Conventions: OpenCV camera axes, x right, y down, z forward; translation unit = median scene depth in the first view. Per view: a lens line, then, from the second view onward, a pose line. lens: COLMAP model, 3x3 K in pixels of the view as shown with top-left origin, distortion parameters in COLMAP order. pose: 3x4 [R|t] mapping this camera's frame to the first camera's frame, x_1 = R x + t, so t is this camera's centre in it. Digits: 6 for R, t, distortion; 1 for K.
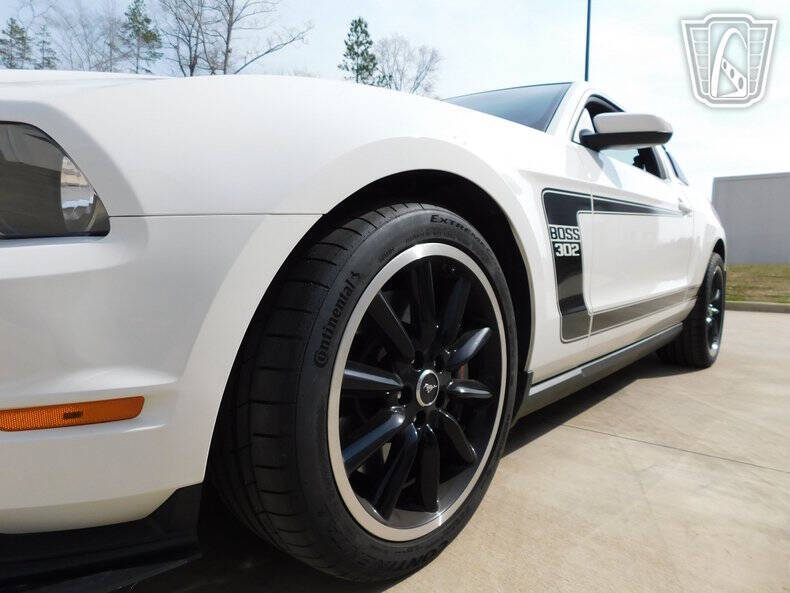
lens RADIAL K [[514.6, 0, 391.1], [0, 514.6, 299.4], [0, 0, 1]] dist [-0.067856, 0.046127]
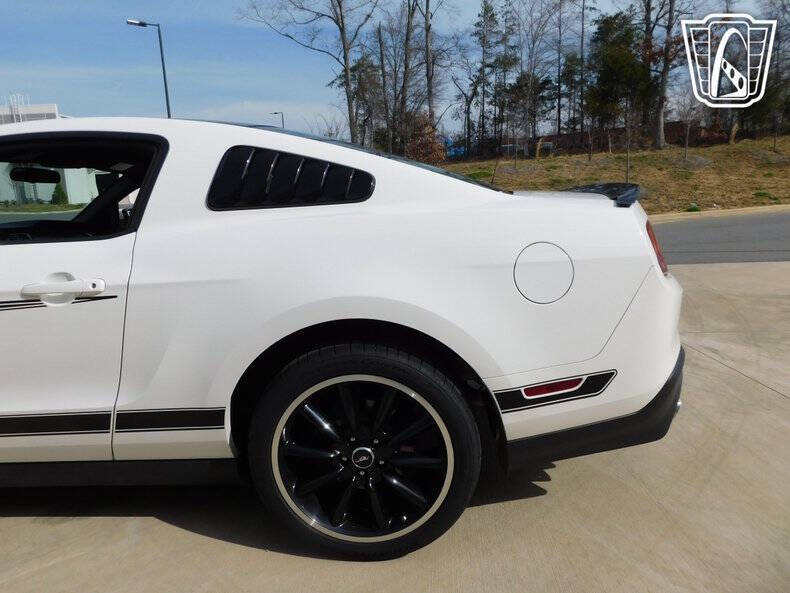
lens RADIAL K [[518.5, 0, 392.5], [0, 518.5, 299.5], [0, 0, 1]] dist [-0.073926, 0.049517]
pose [[0.608089, 0.099844, -0.787565, 0.116251], [-0.003733, 0.992408, 0.122930, -0.021413], [0.793860, -0.071812, 0.603846, 0.083044]]
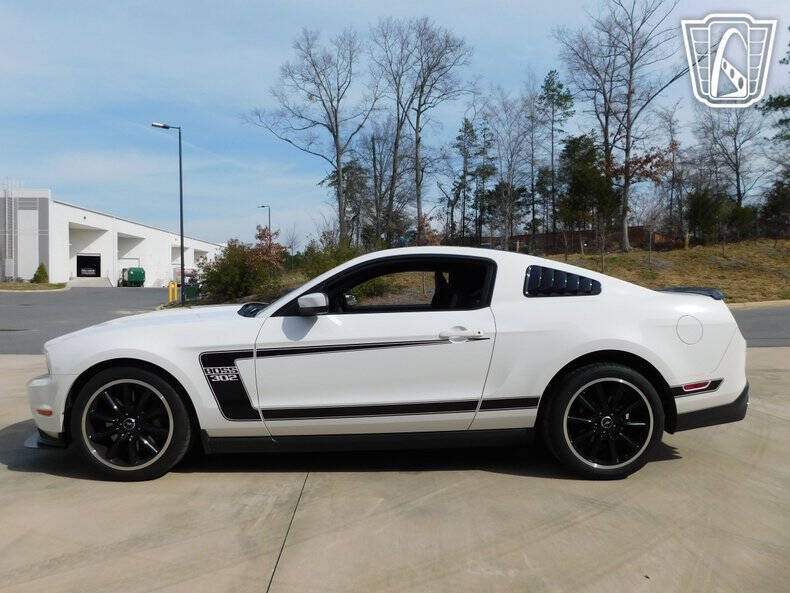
lens RADIAL K [[518.5, 0, 392.5], [0, 518.5, 299.5], [0, 0, 1]] dist [-0.073926, 0.049517]
pose [[0.660071, -0.021804, -0.750887, 0.124562], [-0.026357, 0.998291, -0.052157, -0.016877], [0.750741, 0.054219, 0.658368, 0.003435]]
